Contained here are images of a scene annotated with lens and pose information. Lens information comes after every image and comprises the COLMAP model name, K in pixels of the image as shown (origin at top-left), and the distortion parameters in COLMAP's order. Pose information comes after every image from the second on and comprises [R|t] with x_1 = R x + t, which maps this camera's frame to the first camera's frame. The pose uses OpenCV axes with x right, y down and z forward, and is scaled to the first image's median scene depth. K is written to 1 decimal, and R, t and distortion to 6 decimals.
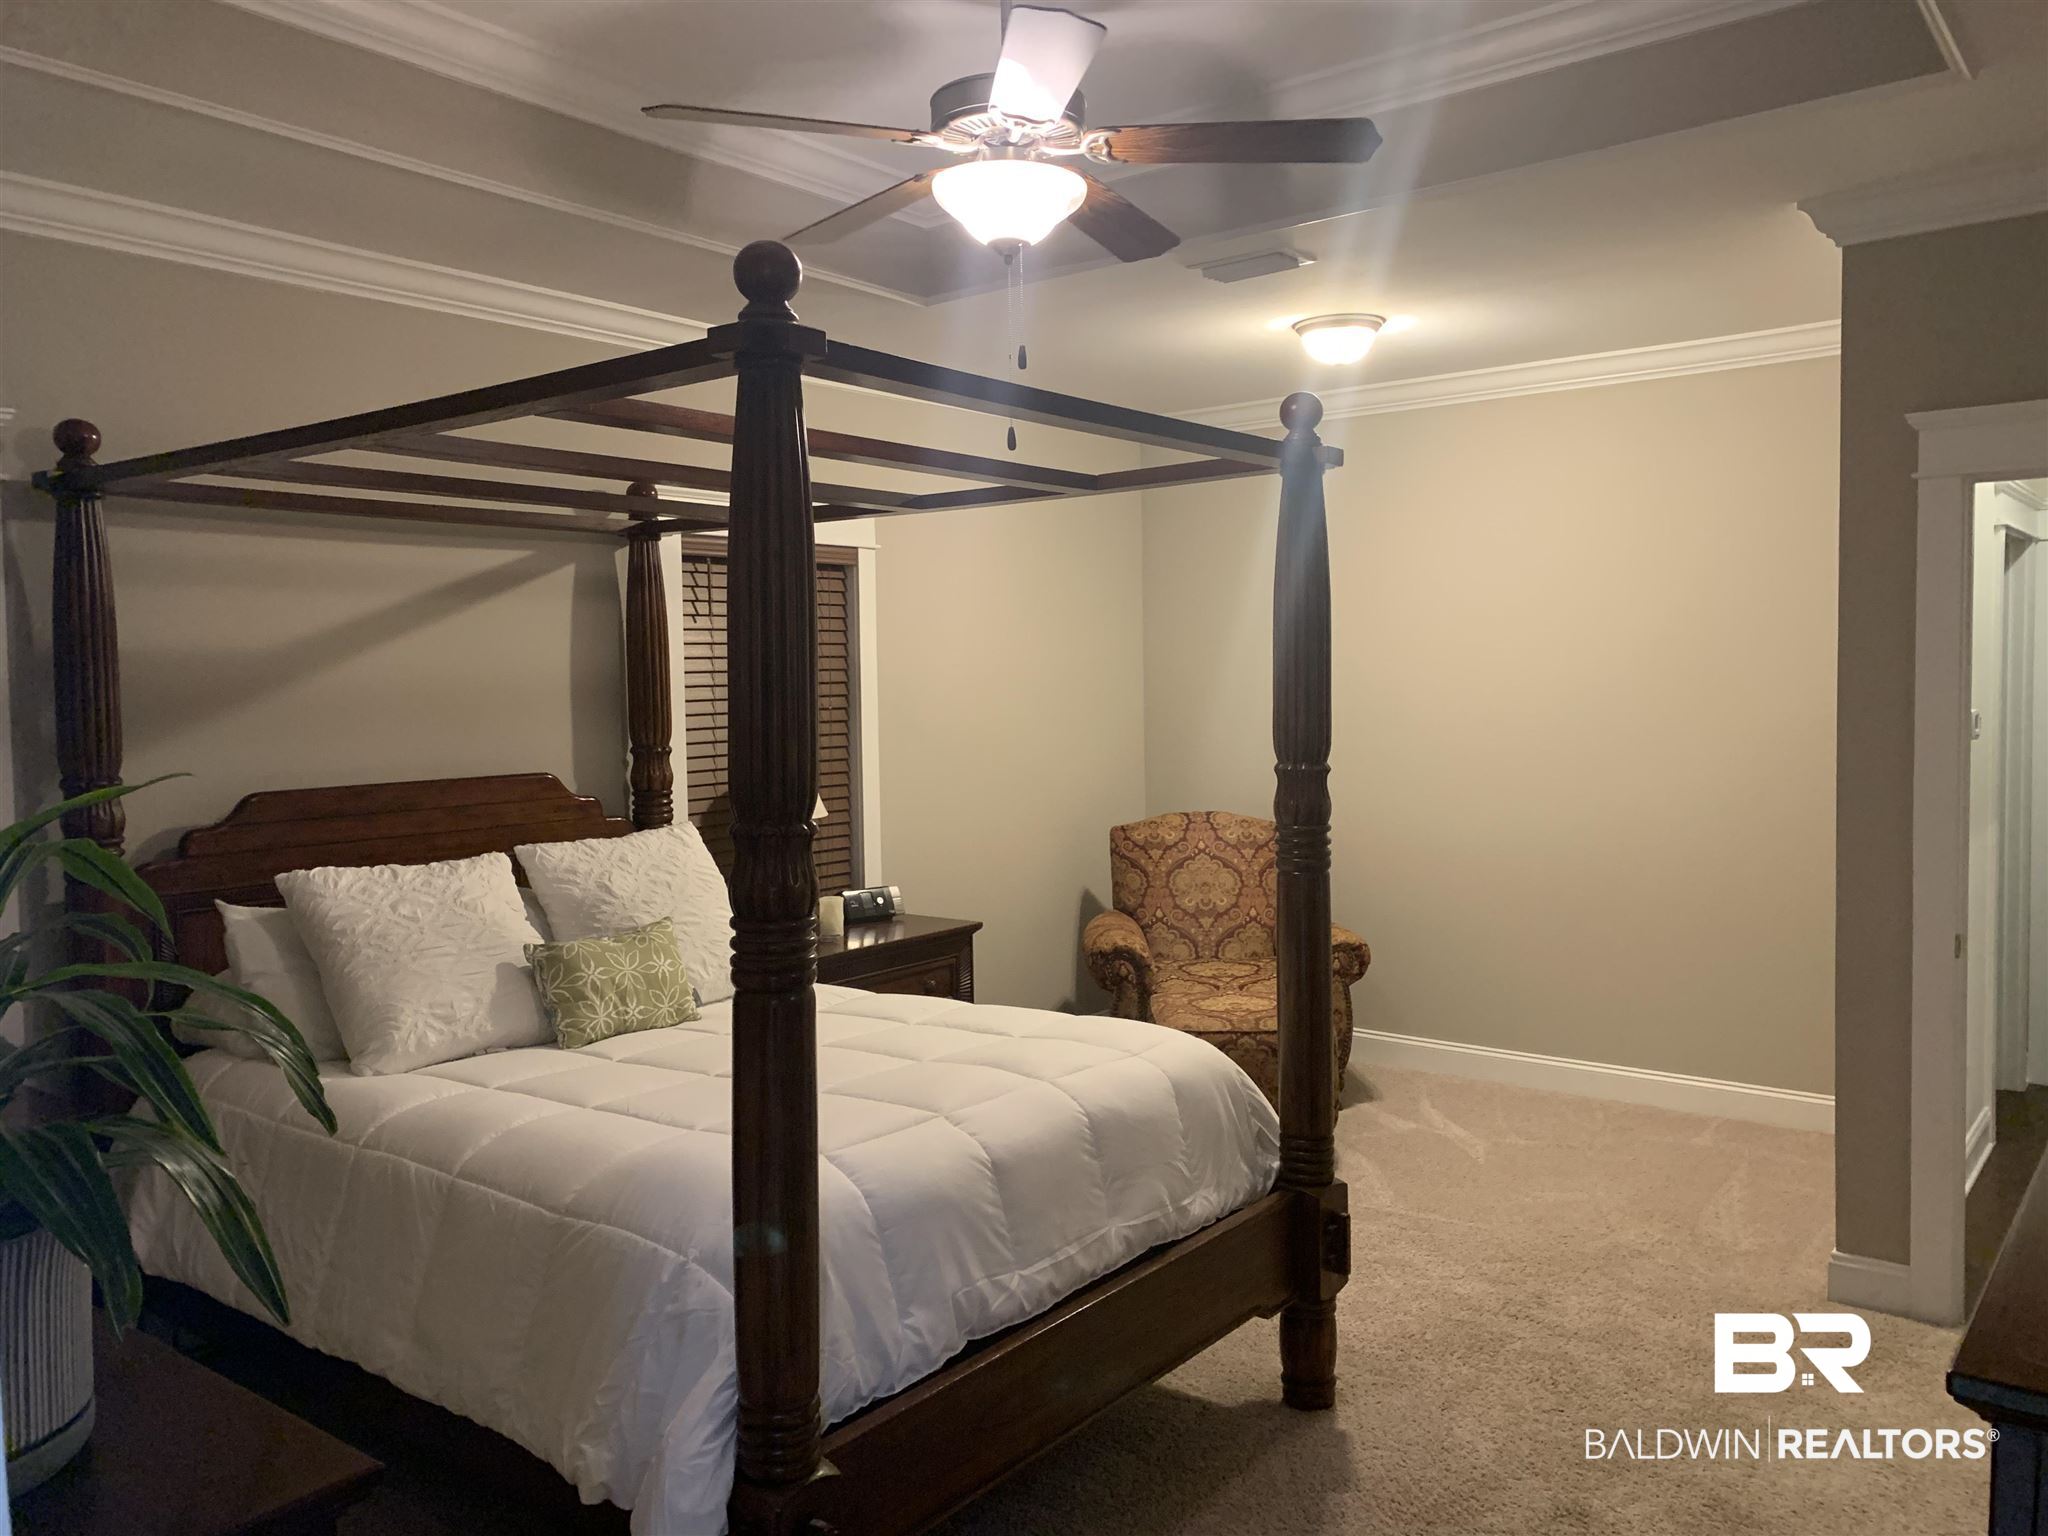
lens RADIAL K [[1558.3, 0, 1011.5], [0, 1558.3, 736.8], [0, 0, 1]] dist [0.077248, -0.095869]
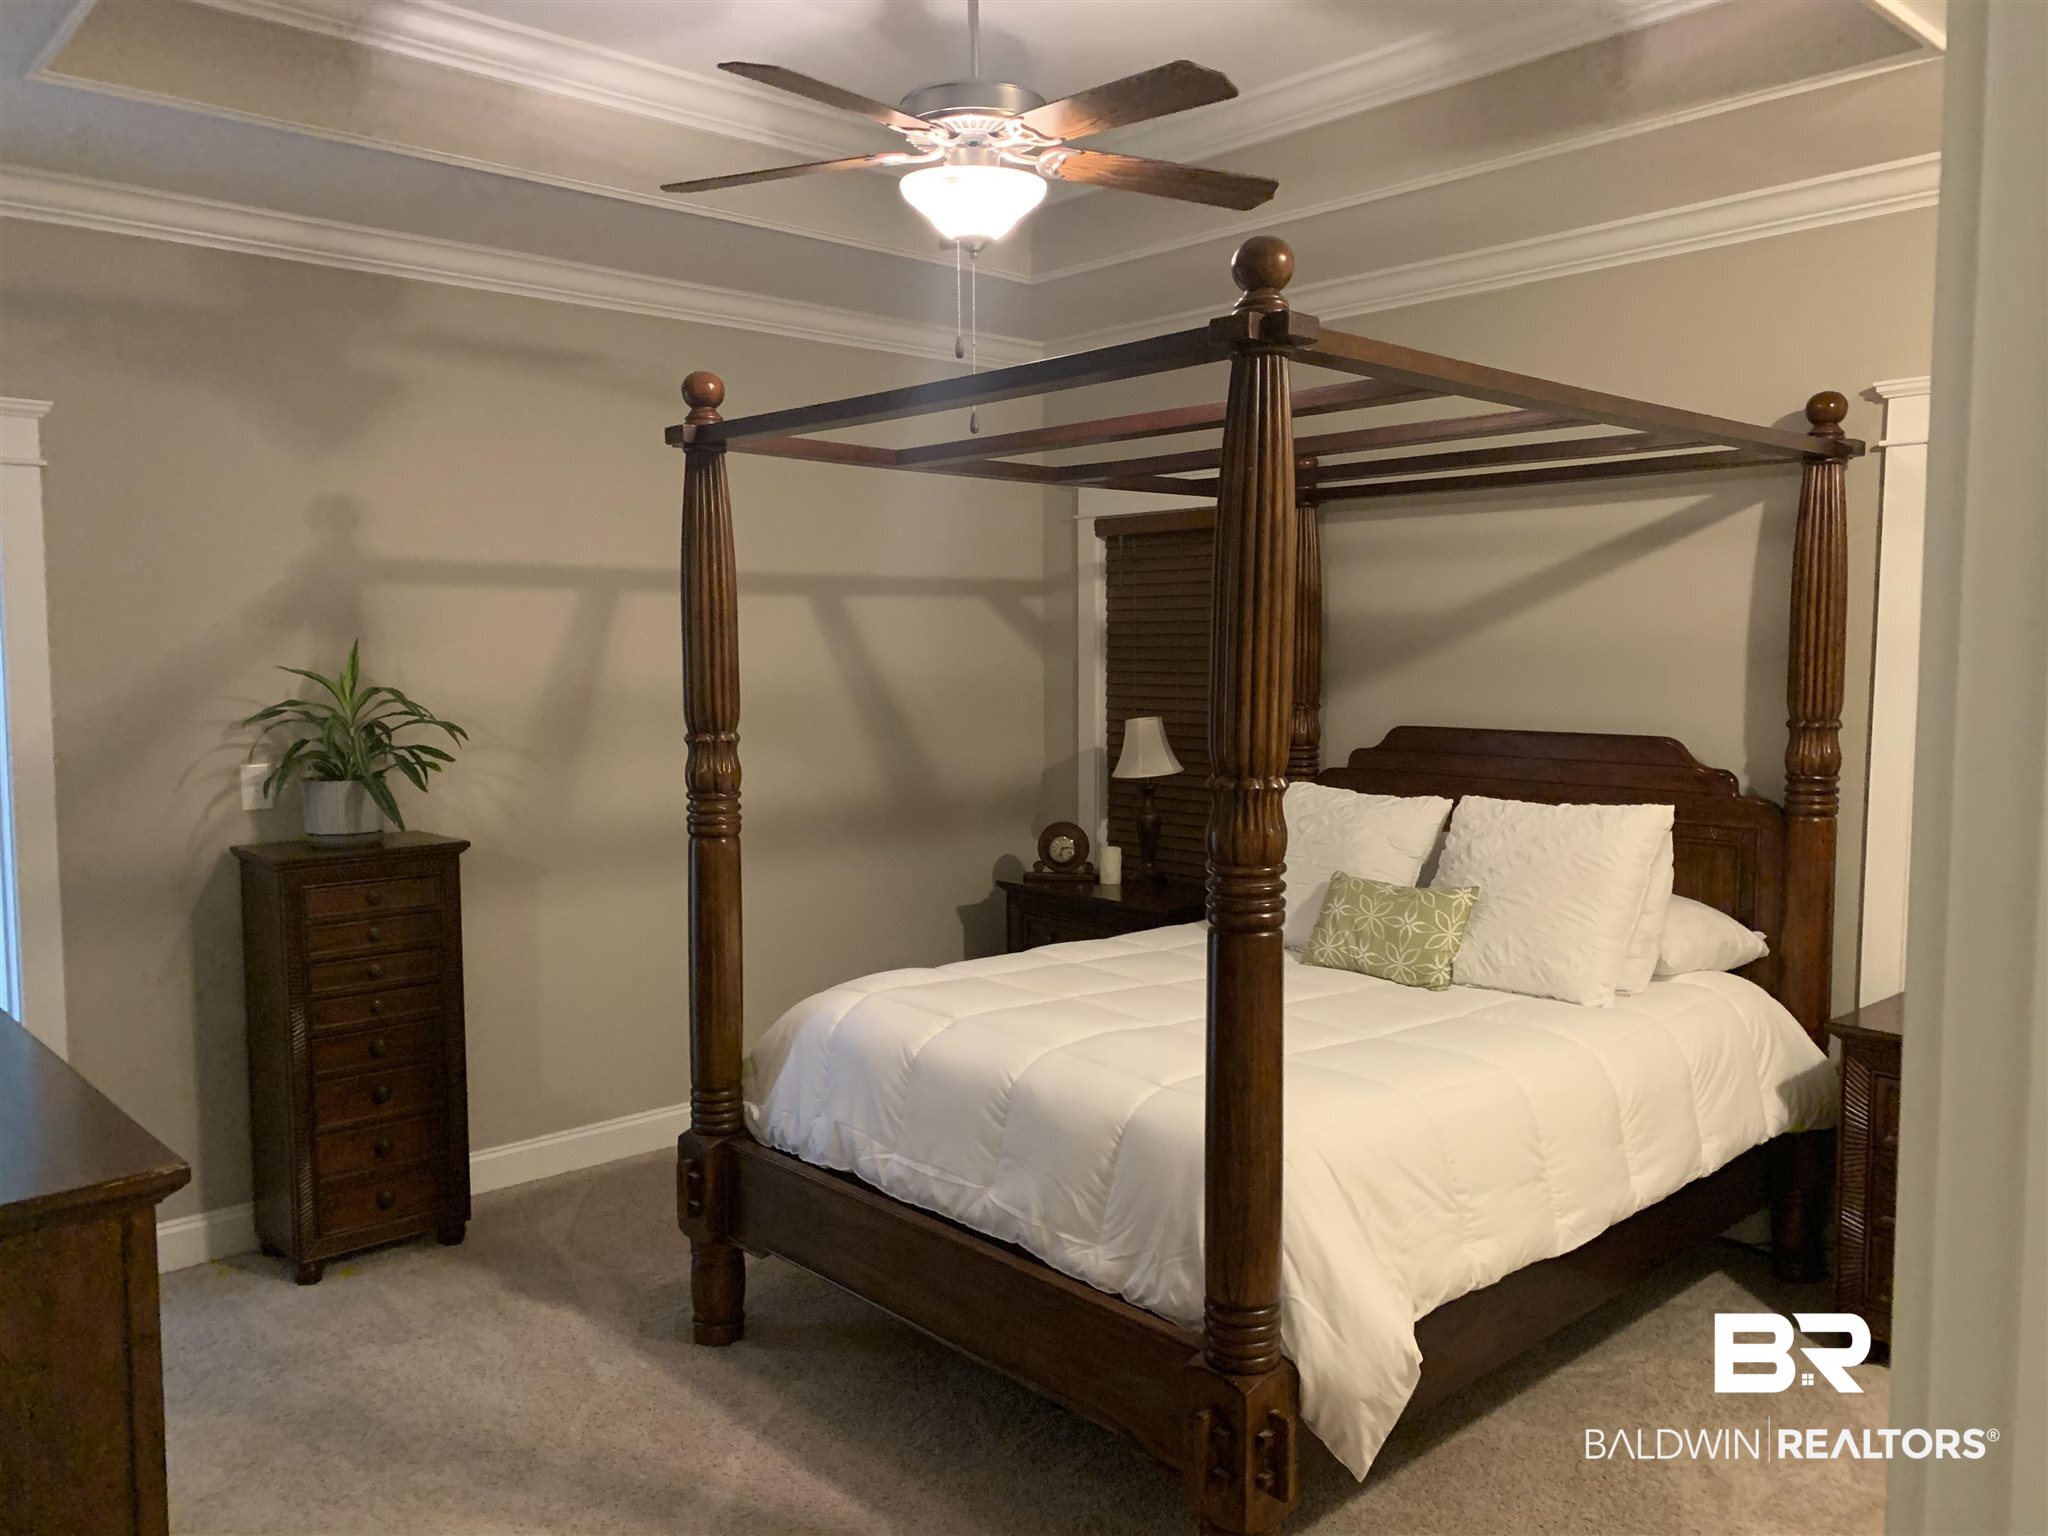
lens RADIAL K [[1558.3, 0, 1028.1], [0, 1558.3, 753.5], [0, 0, 1]] dist [0.077248, -0.095869]
pose [[-0.159075, 0.086863, -0.983438, 0.832630], [-0.033927, 0.995053, 0.093377, -0.051245], [0.986683, 0.048219, -0.155341, 0.948719]]
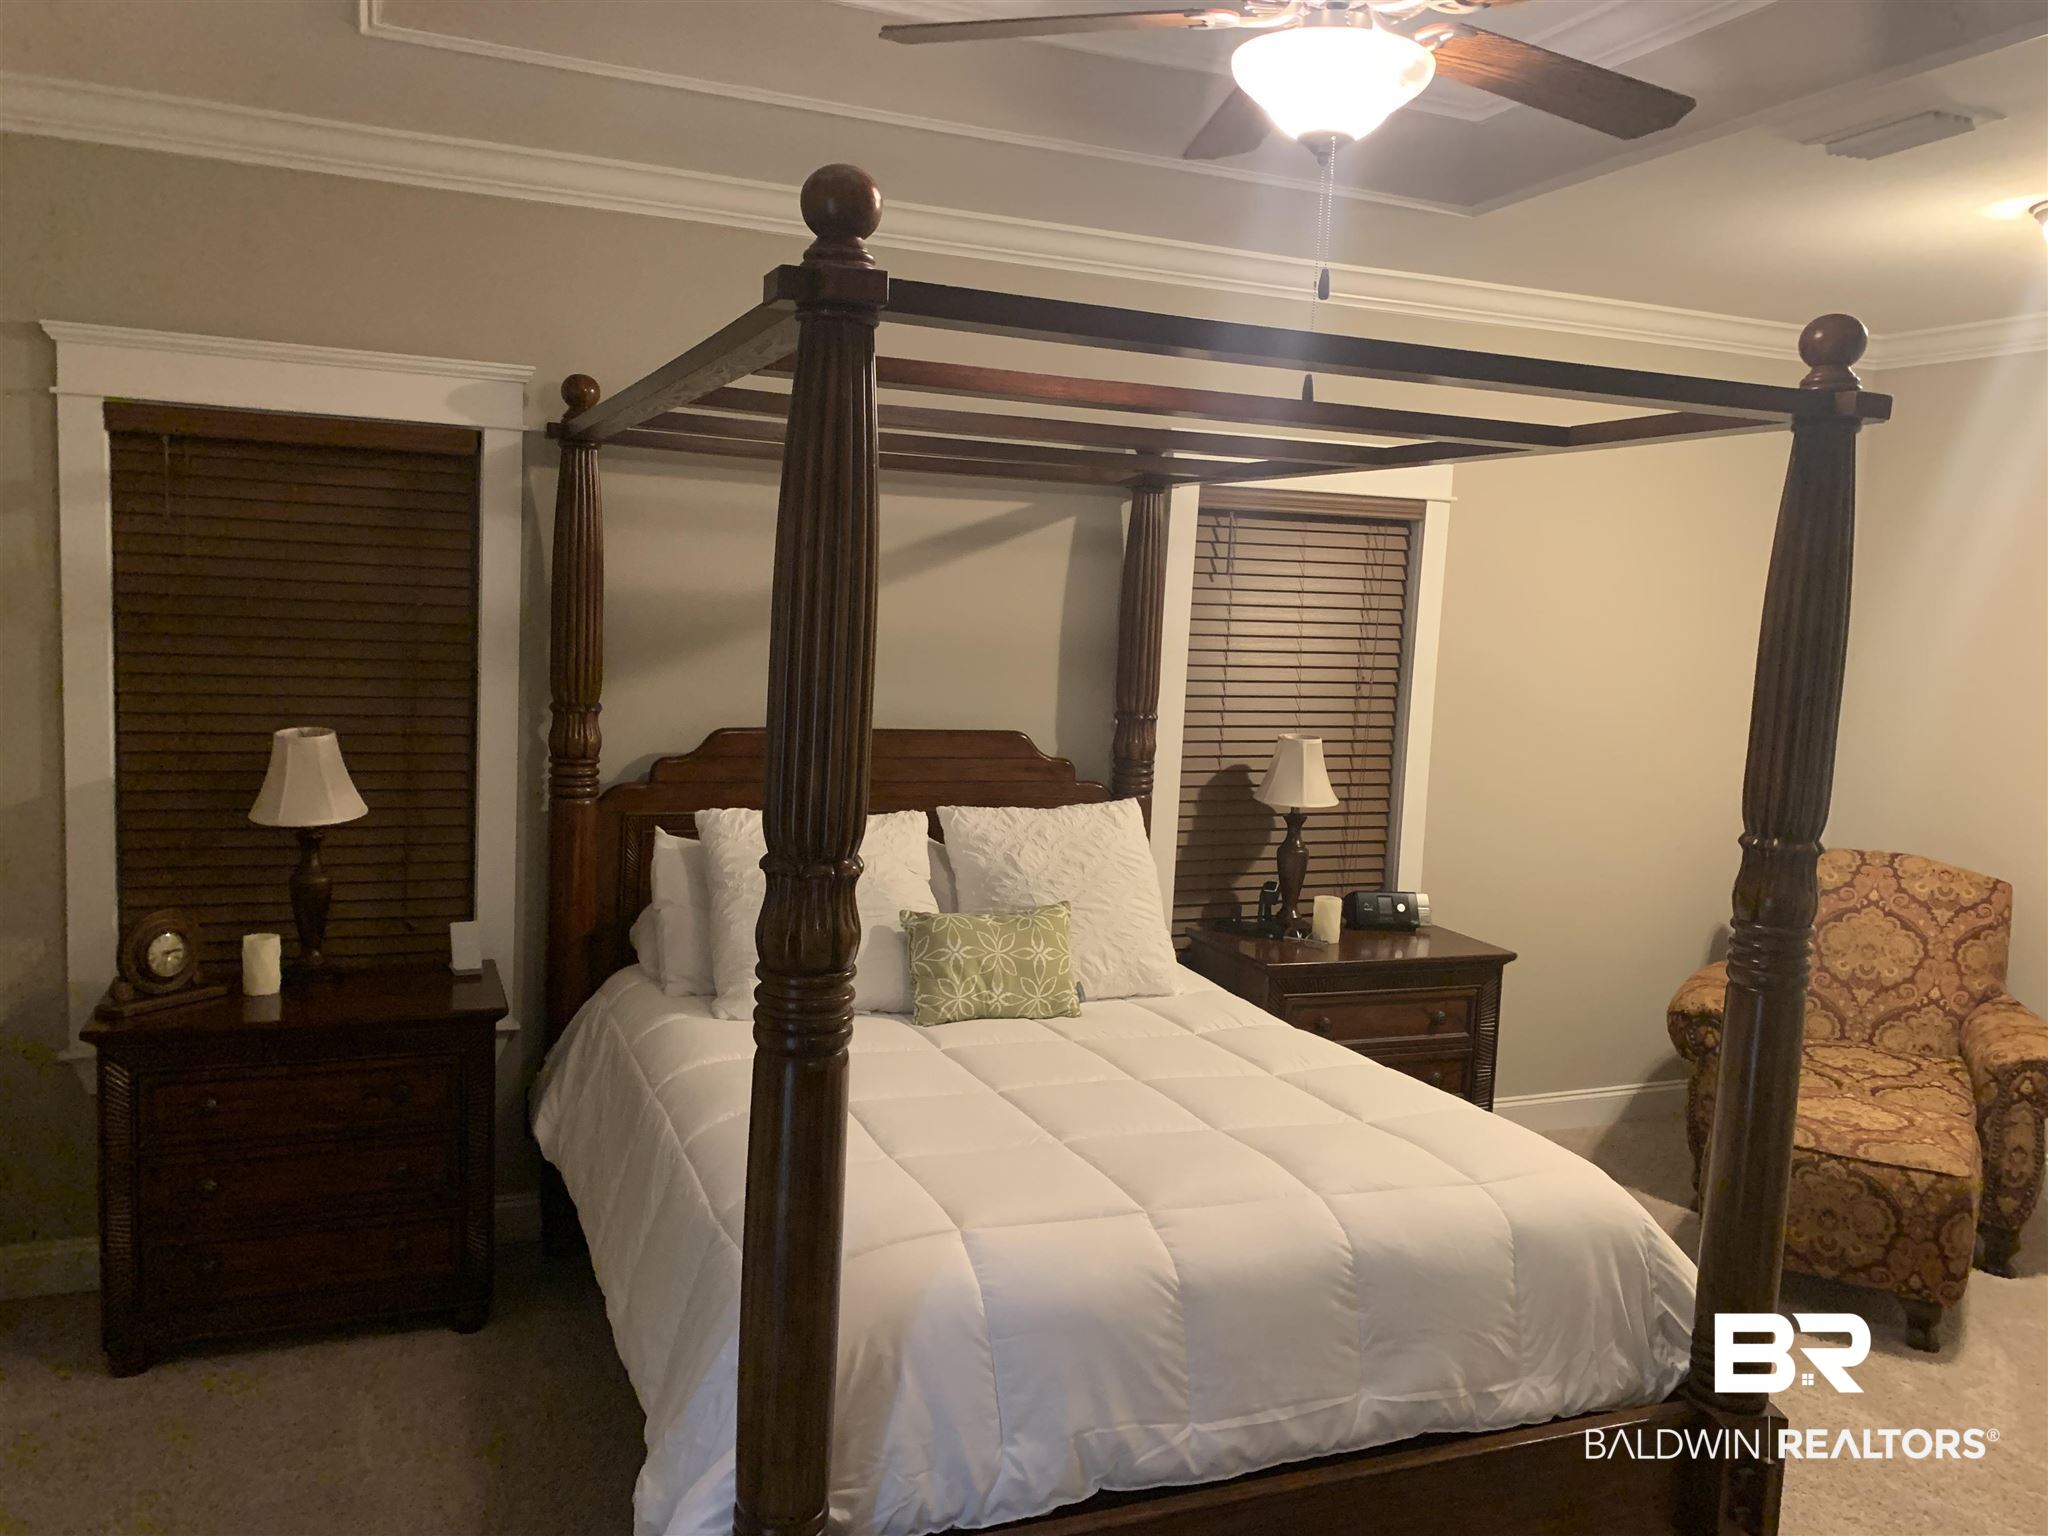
lens RADIAL K [[1558.3, 0, 1019.8], [0, 1558.3, 750.8], [0, 0, 1]] dist [0.077248, -0.095869]
pose [[0.870039, 0.107187, -0.481188, 0.212324], [-0.081063, 0.993896, 0.074825, -0.045953], [0.486272, -0.026094, 0.873418, 0.186988]]
